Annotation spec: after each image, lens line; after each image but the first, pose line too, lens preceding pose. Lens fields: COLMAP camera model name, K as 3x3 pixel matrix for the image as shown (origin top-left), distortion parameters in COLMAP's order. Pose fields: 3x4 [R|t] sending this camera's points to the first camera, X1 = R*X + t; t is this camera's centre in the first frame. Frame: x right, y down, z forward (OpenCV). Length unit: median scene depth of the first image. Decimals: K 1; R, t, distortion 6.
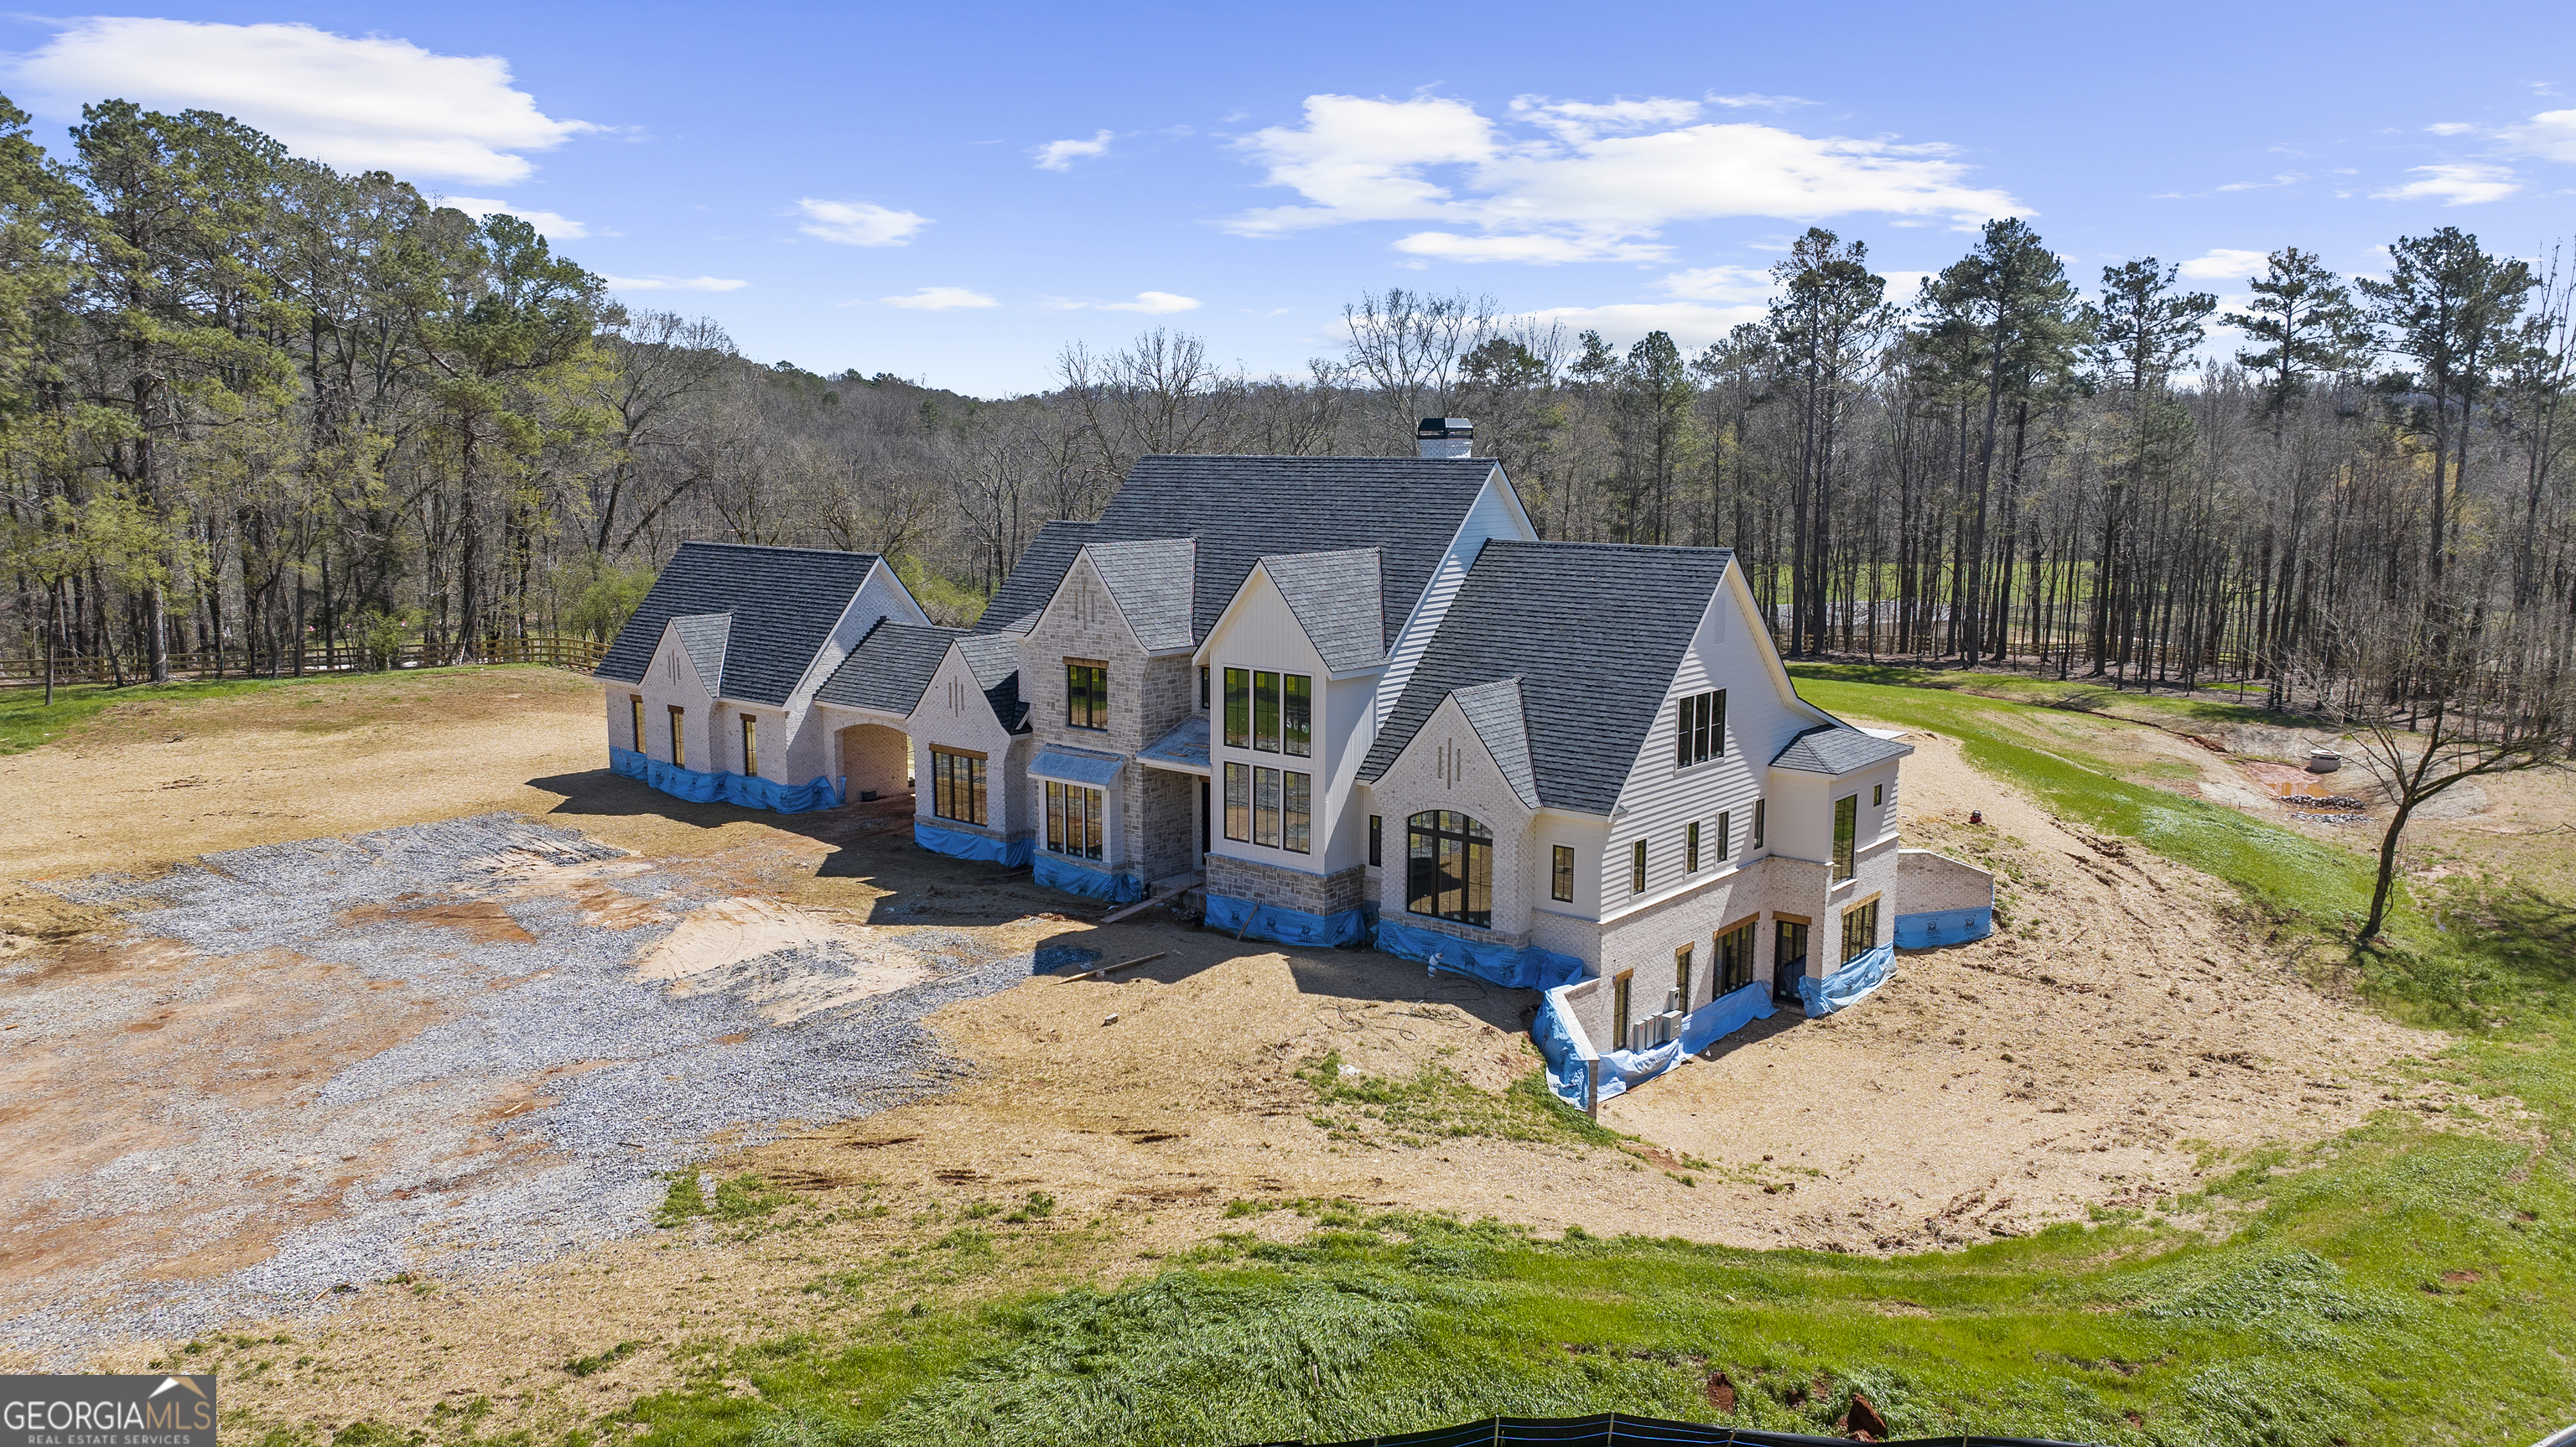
lens RADIAL K [[1831.1, 0, 1288.0], [0, 1831.1, 723.5], [0, 0, 1]] dist [-0.030421, -0.001101]
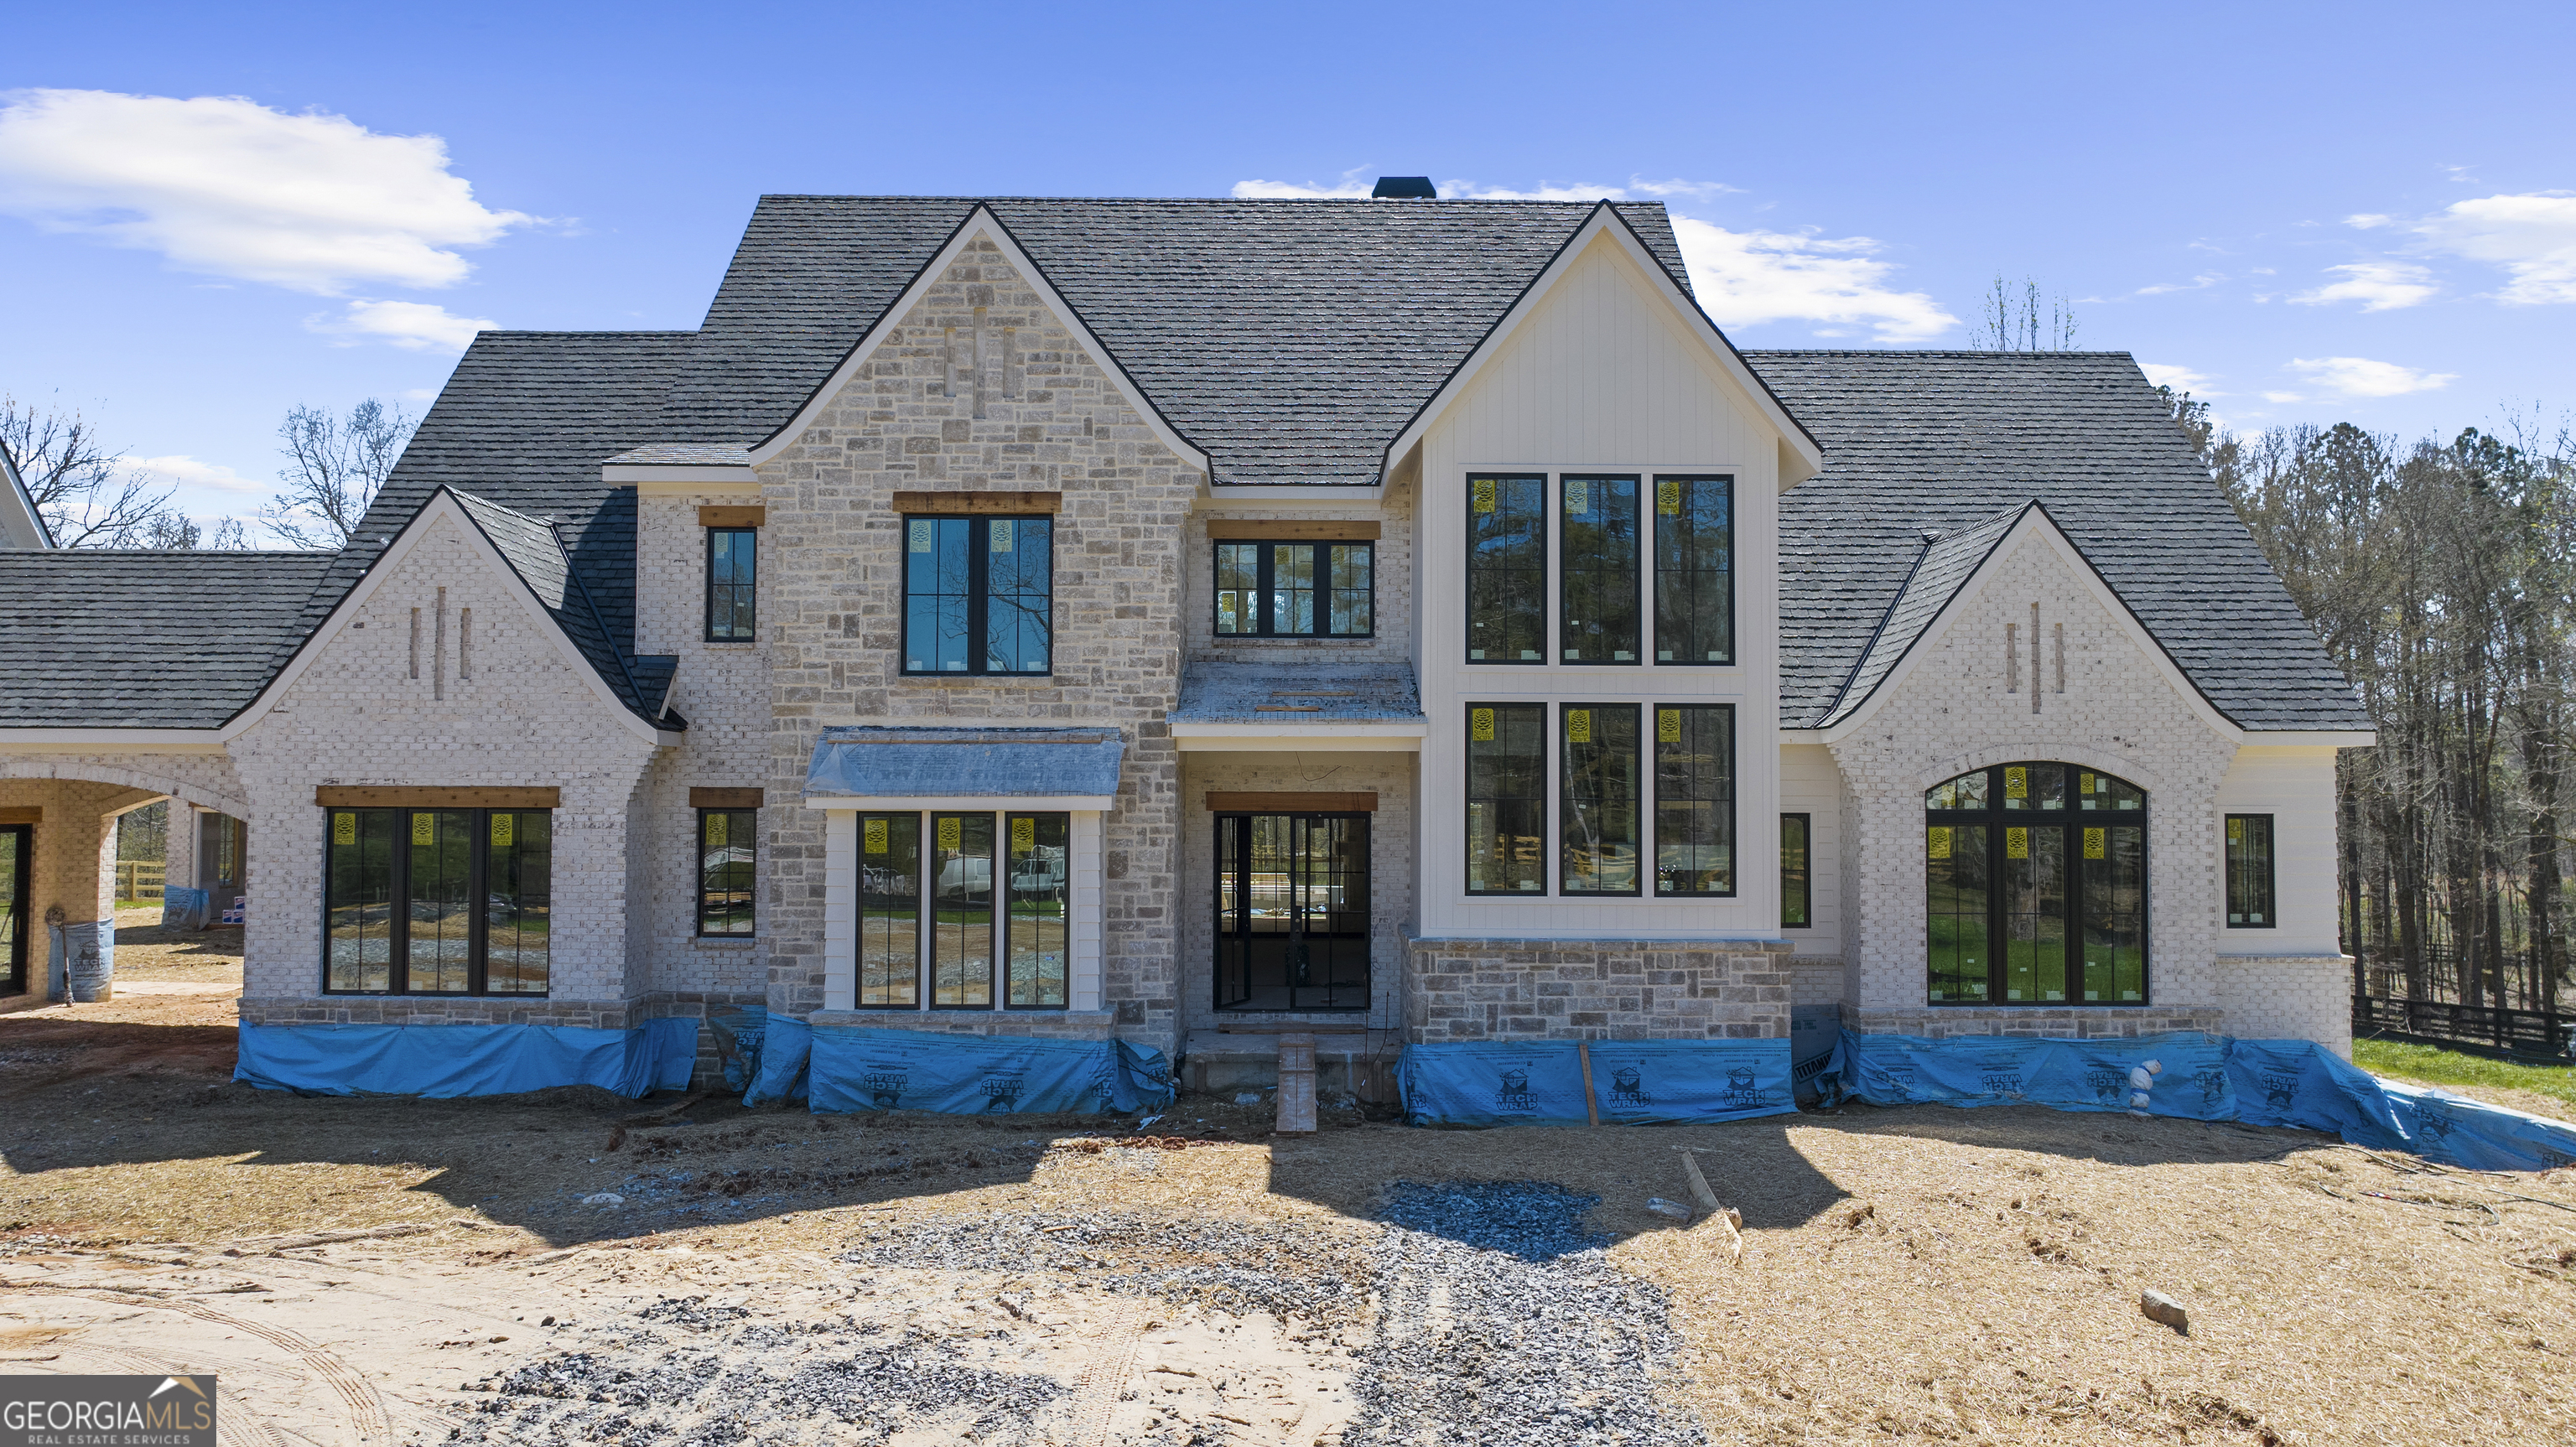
lens RADIAL K [[1831.1, 0, 1288.0], [0, 1831.1, 723.5], [0, 0, 1]] dist [-0.030421, -0.001101]
pose [[0.766955, 0.022763, 0.641297, -0.337459], [0.096405, 0.983941, -0.150221, 0.085201], [-0.634418, 0.177037, 0.752444, 0.736641]]
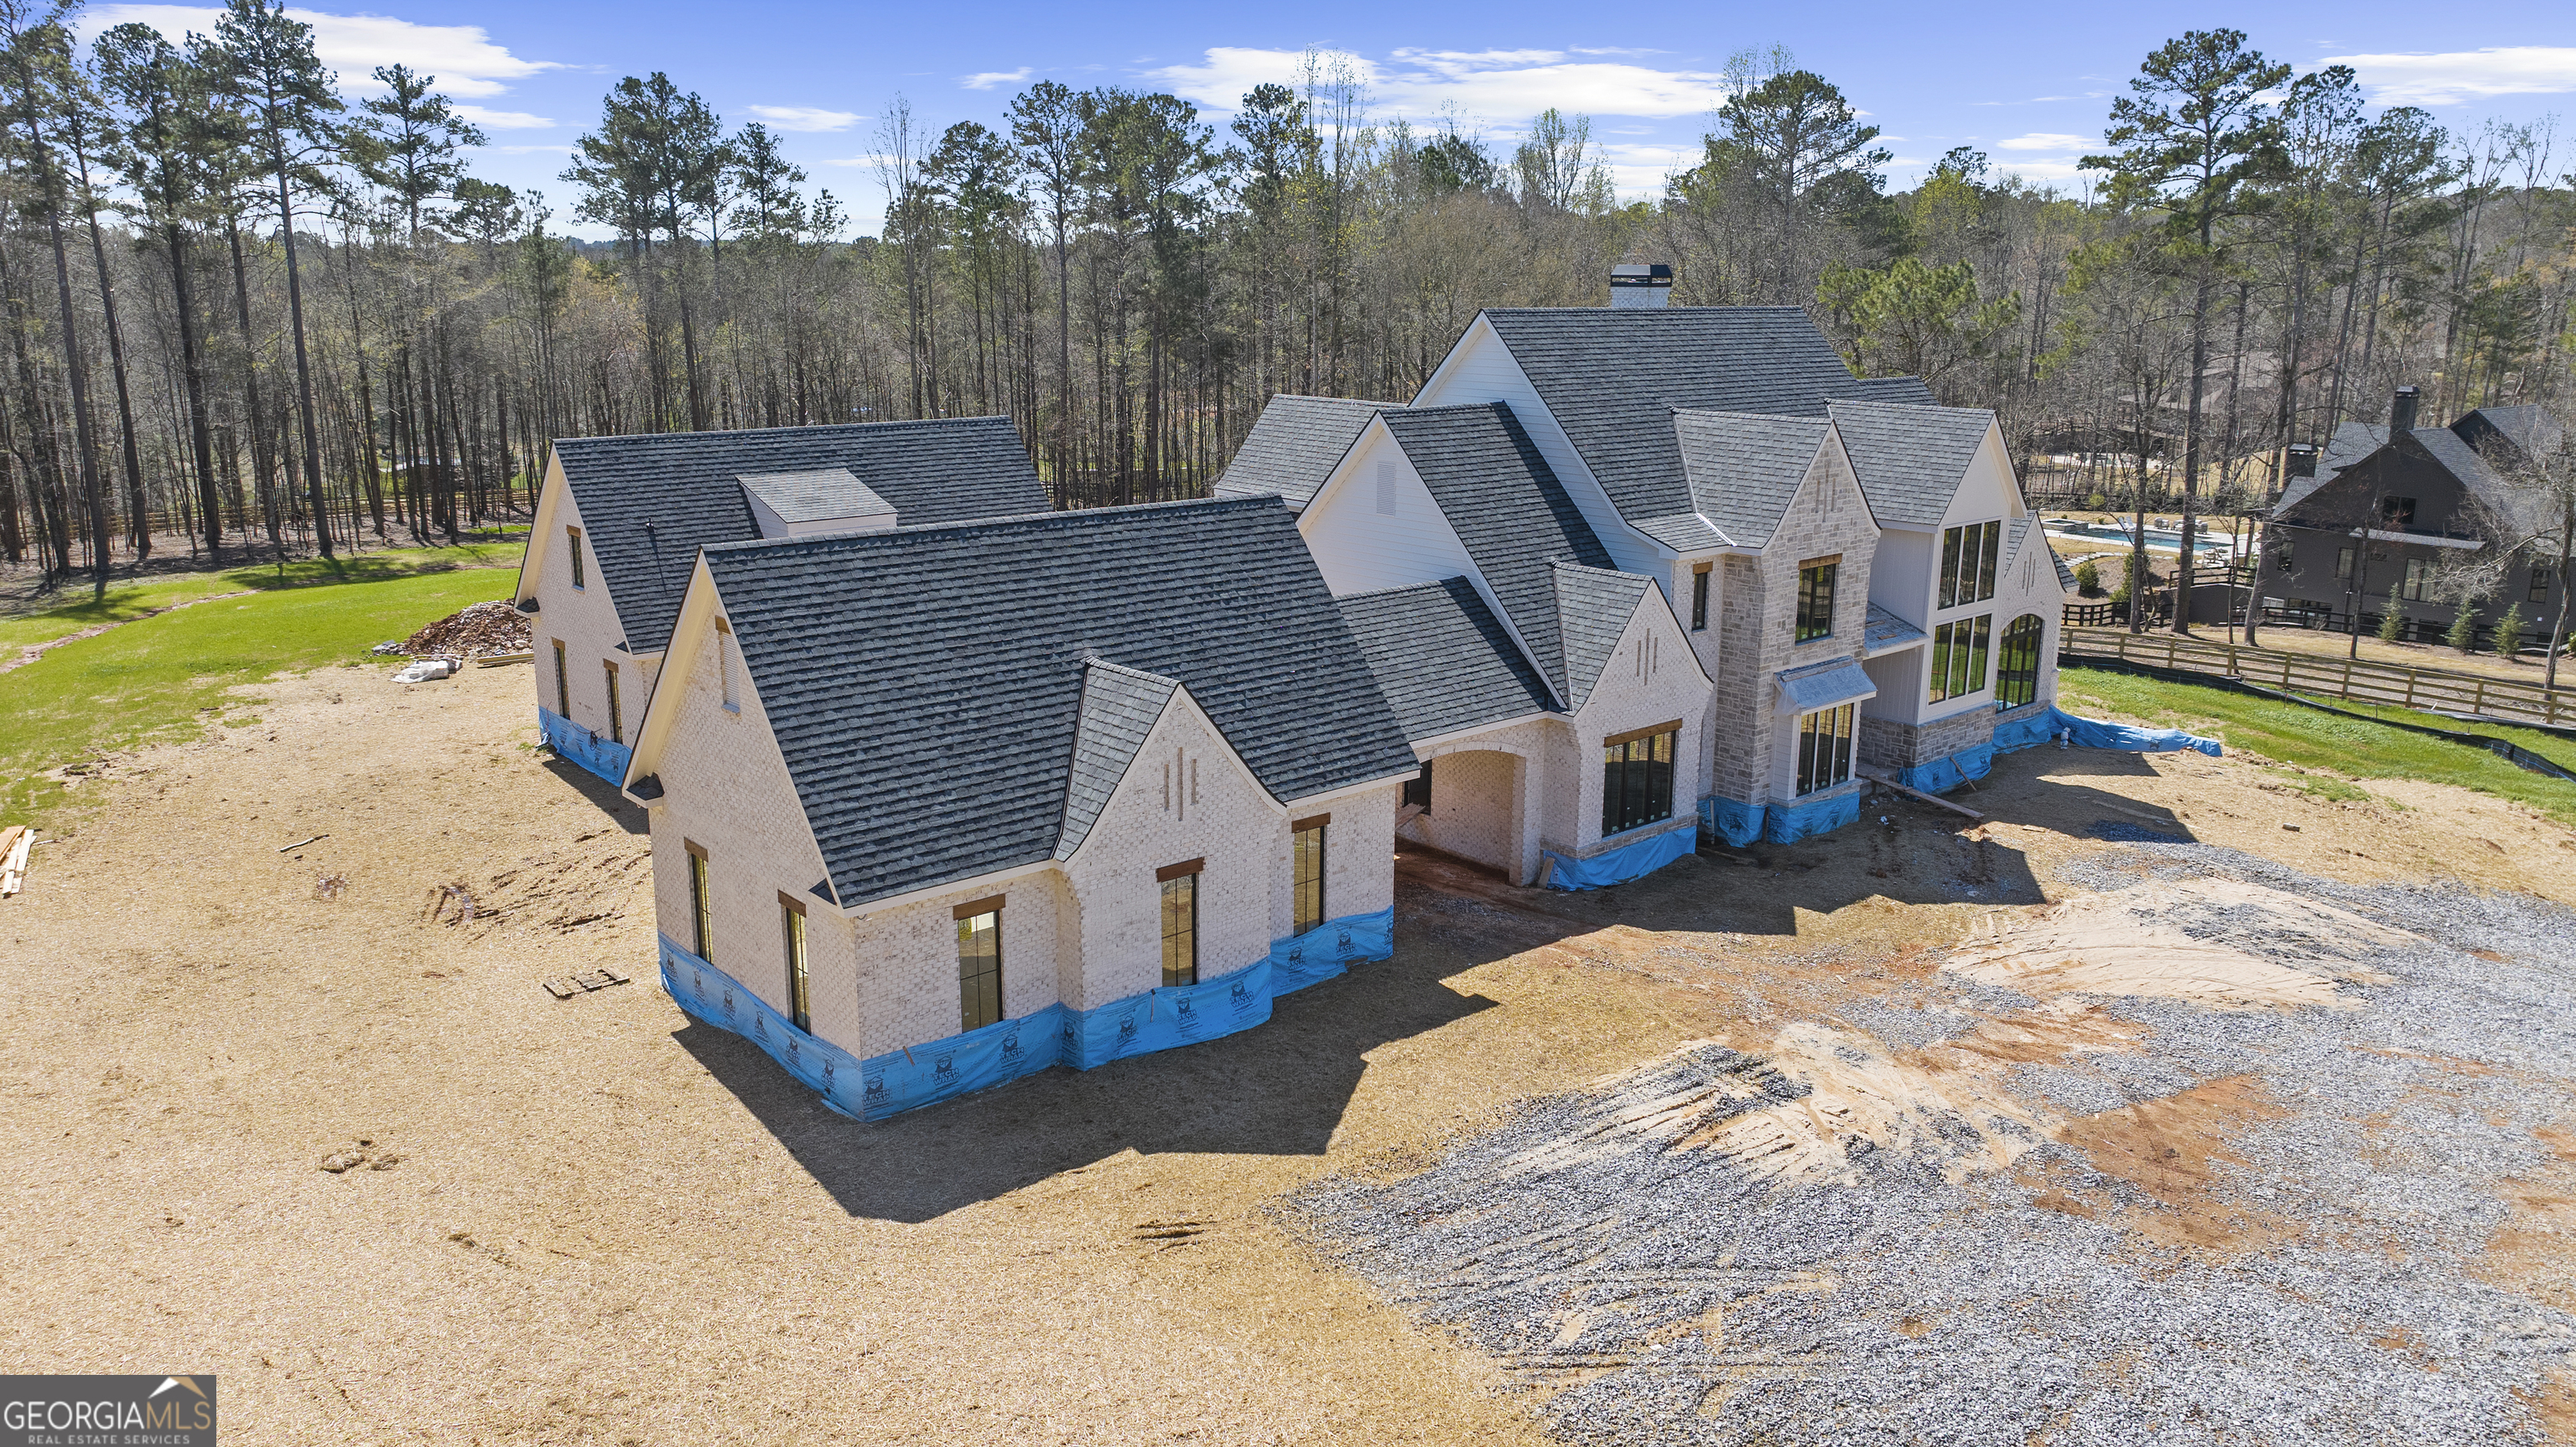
lens RADIAL K [[1831.1, 0, 1288.0], [0, 1831.1, 723.5], [0, 0, 1]] dist [-0.030421, -0.001101]
pose [[0.150016, -0.239046, 0.959350, -1.059715], [0.145343, 0.965121, 0.217756, -0.196308], [-0.977942, 0.106768, 0.179527, 1.199701]]
